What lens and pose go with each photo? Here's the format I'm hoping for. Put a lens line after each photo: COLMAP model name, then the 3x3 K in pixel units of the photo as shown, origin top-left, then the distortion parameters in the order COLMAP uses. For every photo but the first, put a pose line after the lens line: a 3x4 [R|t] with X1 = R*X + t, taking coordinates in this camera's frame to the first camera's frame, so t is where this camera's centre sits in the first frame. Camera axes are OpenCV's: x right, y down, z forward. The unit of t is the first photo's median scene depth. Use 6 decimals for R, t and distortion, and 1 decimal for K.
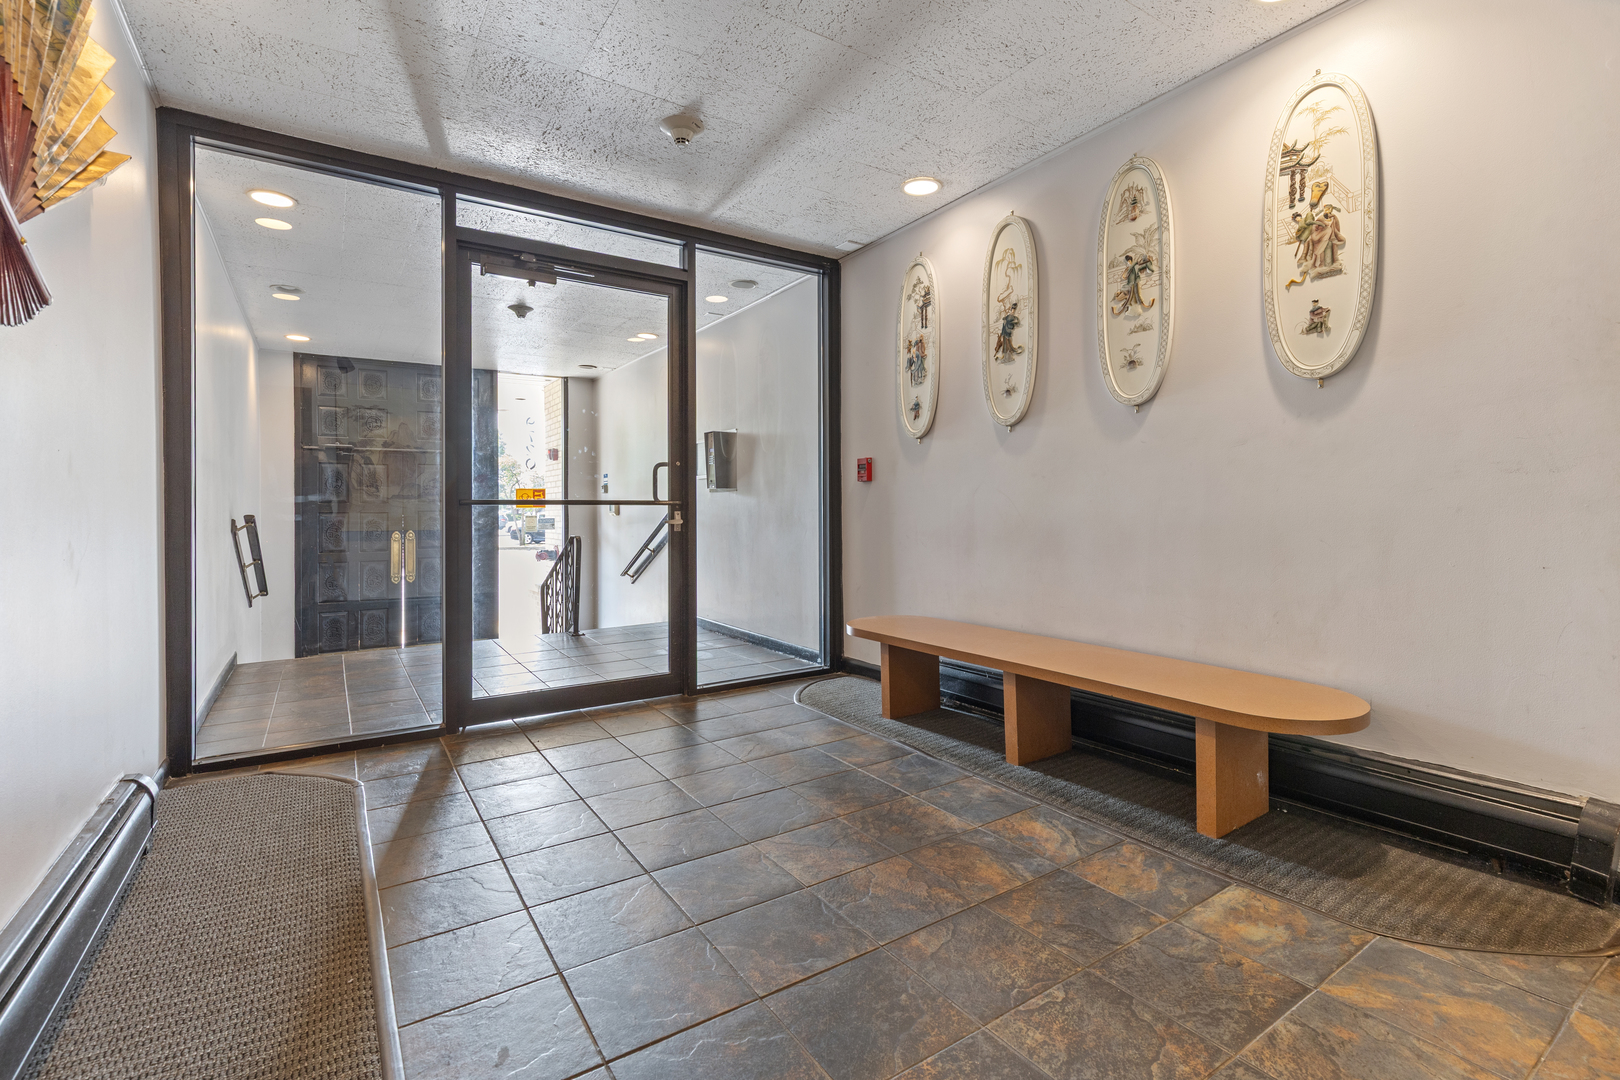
lens RADIAL K [[735.5, 0, 813.5], [0, 735.5, 529.4], [0, 0, 1]] dist [0.000825, 0.000228]
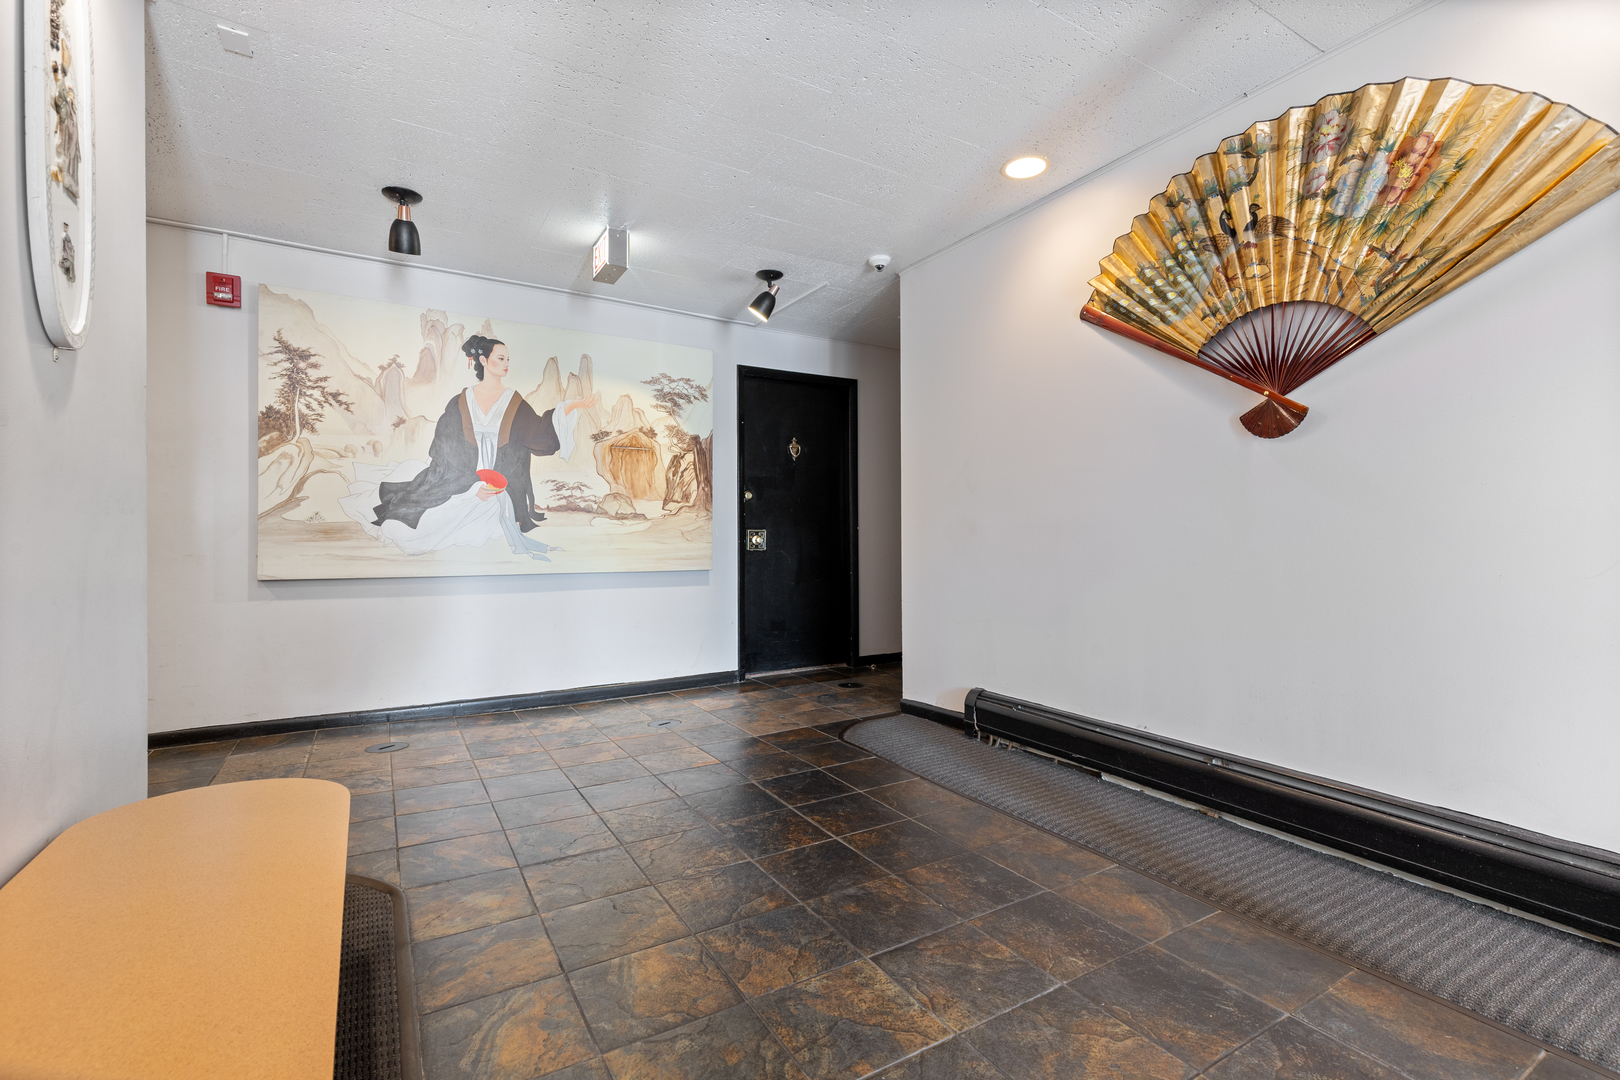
lens RADIAL K [[735.5, 0, 809.2], [0, 735.5, 537.5], [0, 0, 1]] dist [0.000825, 0.000228]
pose [[-0.999071, 0.014459, 0.040598, 0.019208], [0.015343, 0.999650, 0.021545, -0.058129], [-0.040272, 0.022148, -0.998943, 2.093020]]
